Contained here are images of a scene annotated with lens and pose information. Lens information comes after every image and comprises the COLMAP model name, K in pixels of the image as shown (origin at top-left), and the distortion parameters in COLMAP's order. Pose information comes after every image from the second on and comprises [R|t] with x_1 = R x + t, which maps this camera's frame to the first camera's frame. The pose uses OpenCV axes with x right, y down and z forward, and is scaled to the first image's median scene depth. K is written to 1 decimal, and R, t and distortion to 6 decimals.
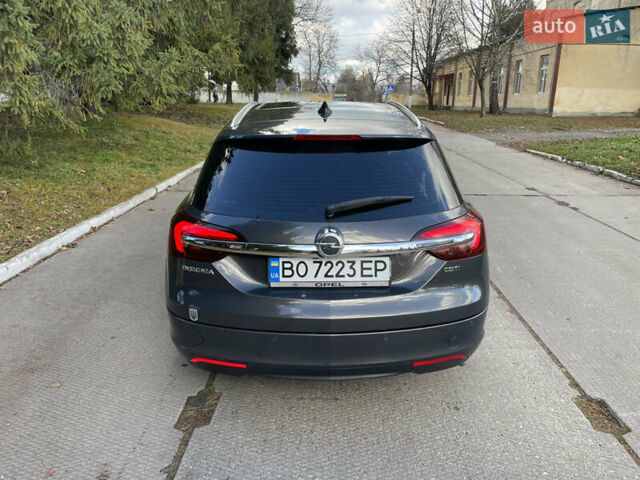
lens RADIAL K [[485.3, 0, 320.3], [0, 485.3, 239.3], [0, 0, 1]] dist [0.025104, -0.037181]
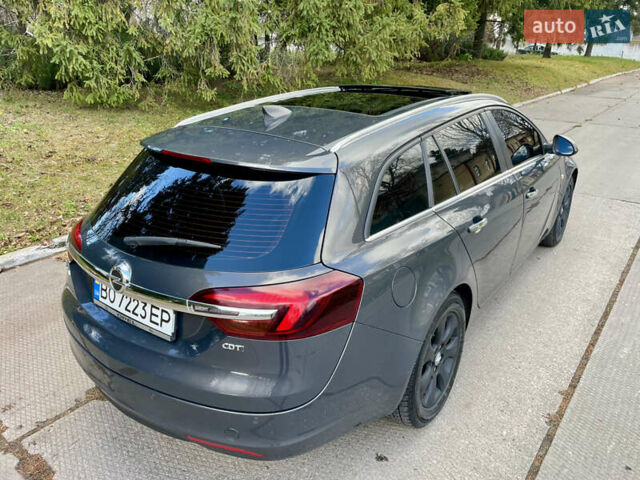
lens RADIAL K [[485.3, 0, 317.8], [0, 485.3, 244.5], [0, 0, 1]] dist [0.025104, -0.037181]
pose [[0.798508, 0.228978, -0.556735, 0.270468], [-0.173306, 0.973120, 0.151664, -0.085274], [0.576497, -0.024619, 0.816728, 0.149243]]
